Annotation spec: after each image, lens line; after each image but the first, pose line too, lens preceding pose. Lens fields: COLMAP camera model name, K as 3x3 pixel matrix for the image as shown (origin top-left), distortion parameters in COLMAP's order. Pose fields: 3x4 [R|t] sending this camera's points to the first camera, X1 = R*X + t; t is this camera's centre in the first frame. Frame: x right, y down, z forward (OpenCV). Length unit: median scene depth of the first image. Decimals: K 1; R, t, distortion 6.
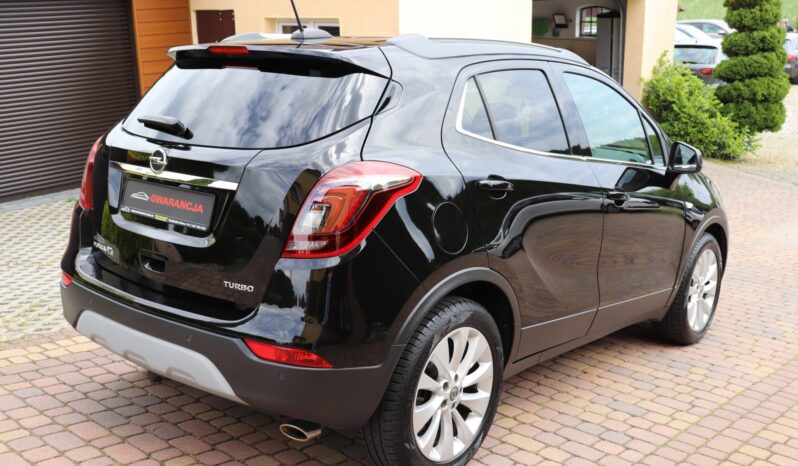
lens RADIAL K [[867.7, 0, 396.1], [0, 867.7, 233.8], [0, 0, 1]] dist [-0.095363, 0.000000]
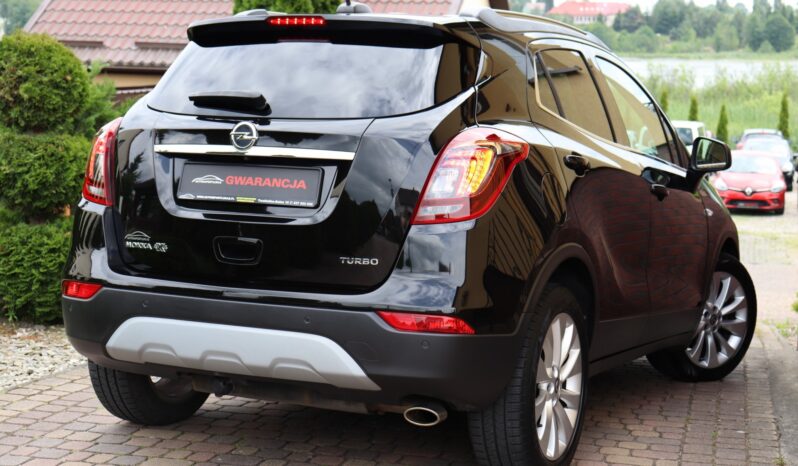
lens RADIAL K [[1358.5, 0, 396.3], [0, 1358.5, 235.7], [0, 0, 1]] dist [0.105013, 0.000000]
pose [[0.971216, -0.030839, 0.236198, -0.458137], [0.055996, 0.993355, -0.100553, 0.171926], [-0.231527, 0.110885, 0.966488, -0.413780]]
